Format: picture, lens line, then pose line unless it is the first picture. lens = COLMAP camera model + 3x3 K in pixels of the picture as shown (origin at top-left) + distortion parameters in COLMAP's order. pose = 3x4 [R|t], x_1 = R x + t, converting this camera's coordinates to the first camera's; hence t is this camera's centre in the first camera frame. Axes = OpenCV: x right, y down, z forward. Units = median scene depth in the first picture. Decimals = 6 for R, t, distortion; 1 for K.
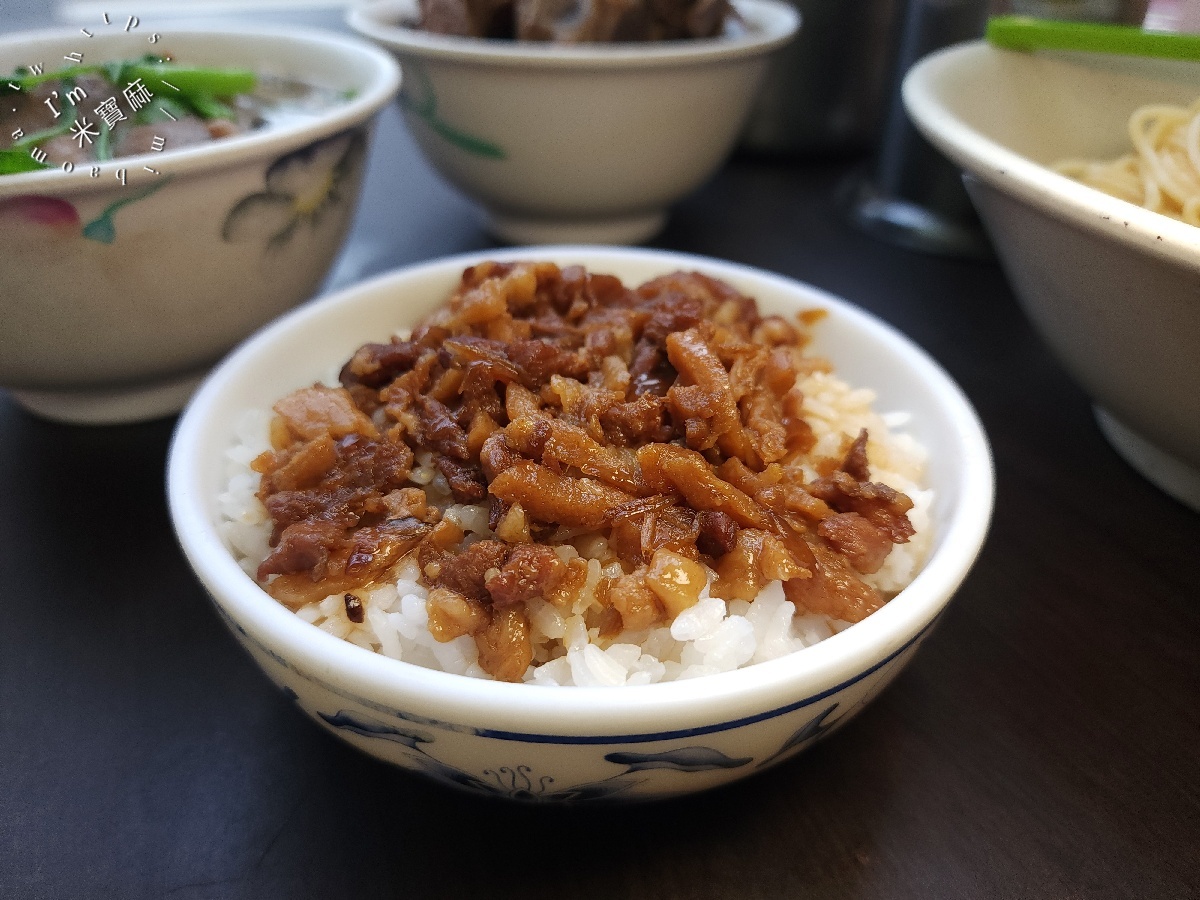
lens RADIAL K [[831.7, 0, 600.0], [0, 831.7, 450.0], [0, 0, 1]] dist [-0.004089, -0.001678]
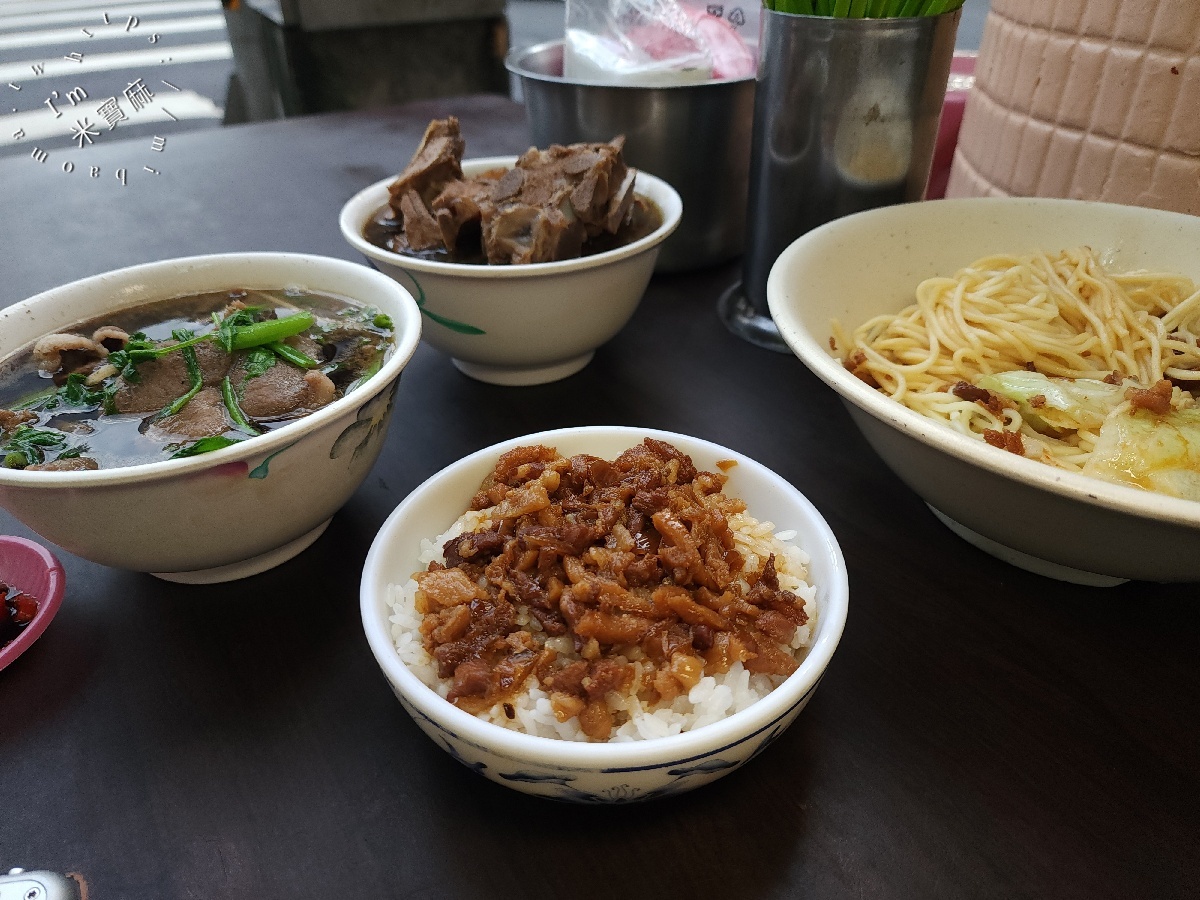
lens RADIAL K [[751.9, 0, 600.0], [0, 751.9, 450.0], [0, 0, 1]] dist [0.005588, -0.034103]
pose [[0.987743, -0.115032, 0.105510, -0.192181], [0.118481, 0.992589, -0.027002, -0.268791], [-0.101622, 0.039172, 0.994052, -0.579565]]
